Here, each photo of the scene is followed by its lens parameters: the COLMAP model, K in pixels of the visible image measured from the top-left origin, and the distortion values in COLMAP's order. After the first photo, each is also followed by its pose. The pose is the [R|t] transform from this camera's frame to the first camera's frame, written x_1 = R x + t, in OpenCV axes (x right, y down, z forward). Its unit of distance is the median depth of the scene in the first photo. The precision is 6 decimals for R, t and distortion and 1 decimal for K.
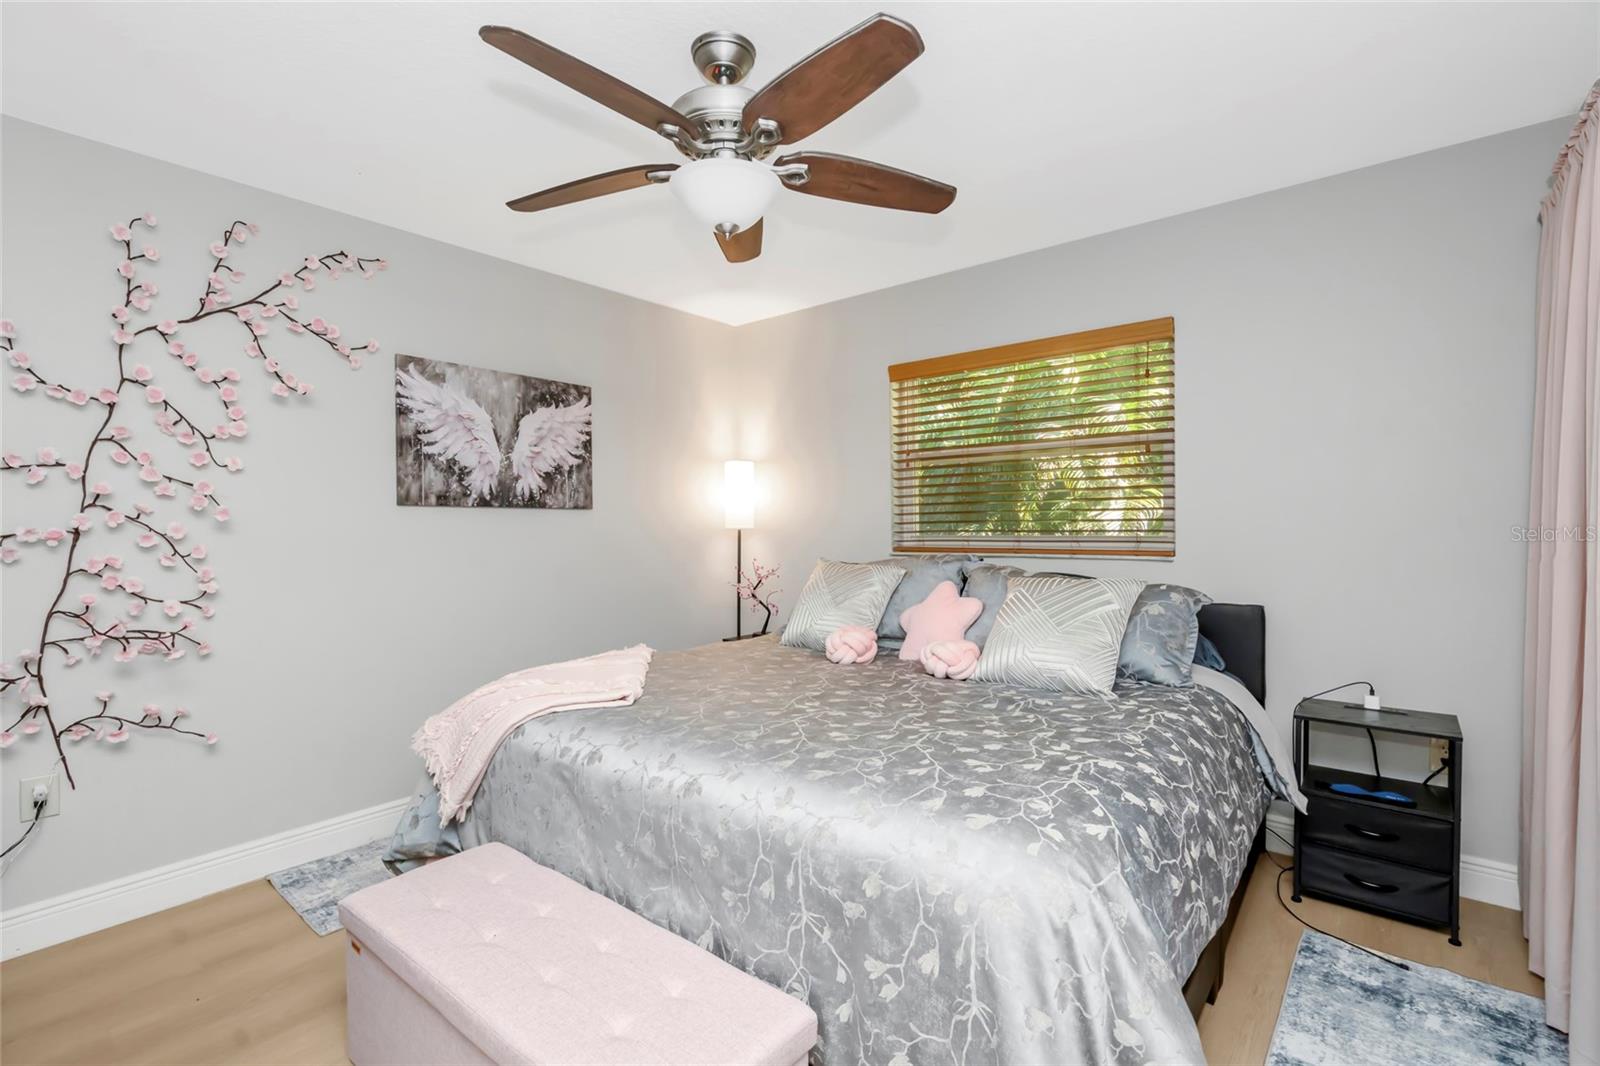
lens RADIAL K [[721.5, 0, 800.0], [0, 721.5, 533.0], [0, 0, 1]] dist [-0.002950, 0.000200]
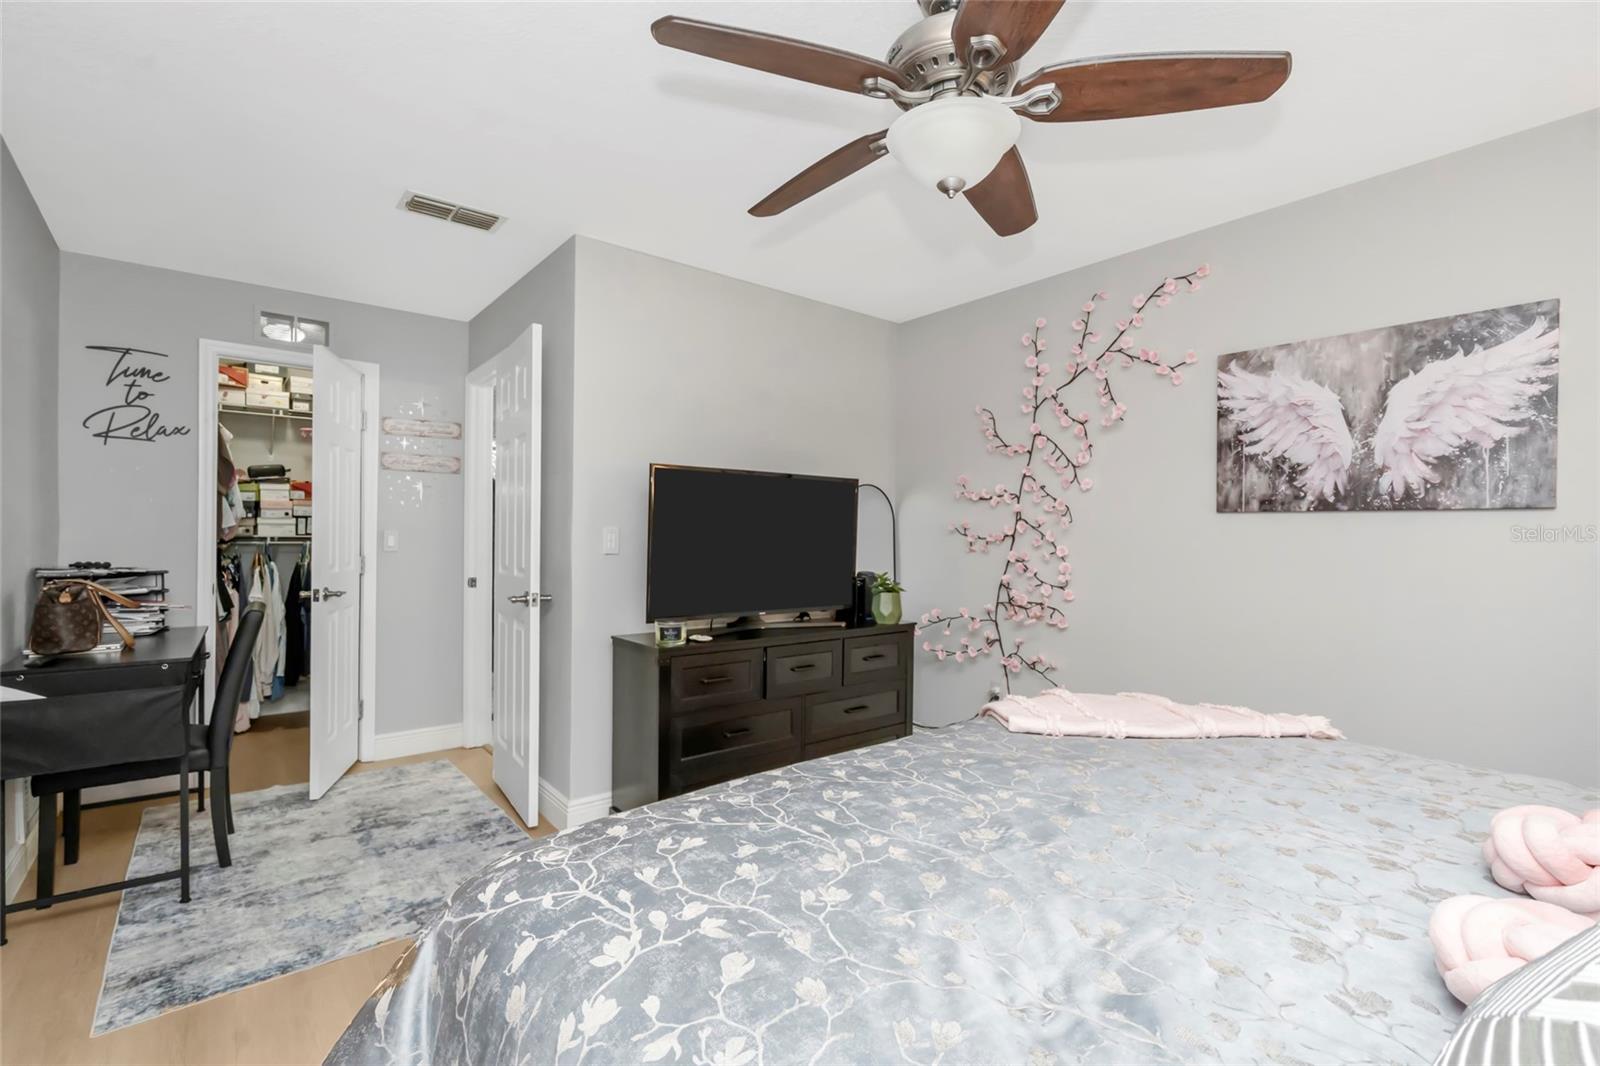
lens RADIAL K [[721.5, 0, 800.0], [0, 721.5, 533.0], [0, 0, 1]] dist [-0.002950, 0.000200]
pose [[-0.202889, 0.003990, -0.979194, 0.469661], [-0.016934, 0.999828, 0.007583, -0.008807], [0.979055, 0.018120, -0.202787, 0.613210]]
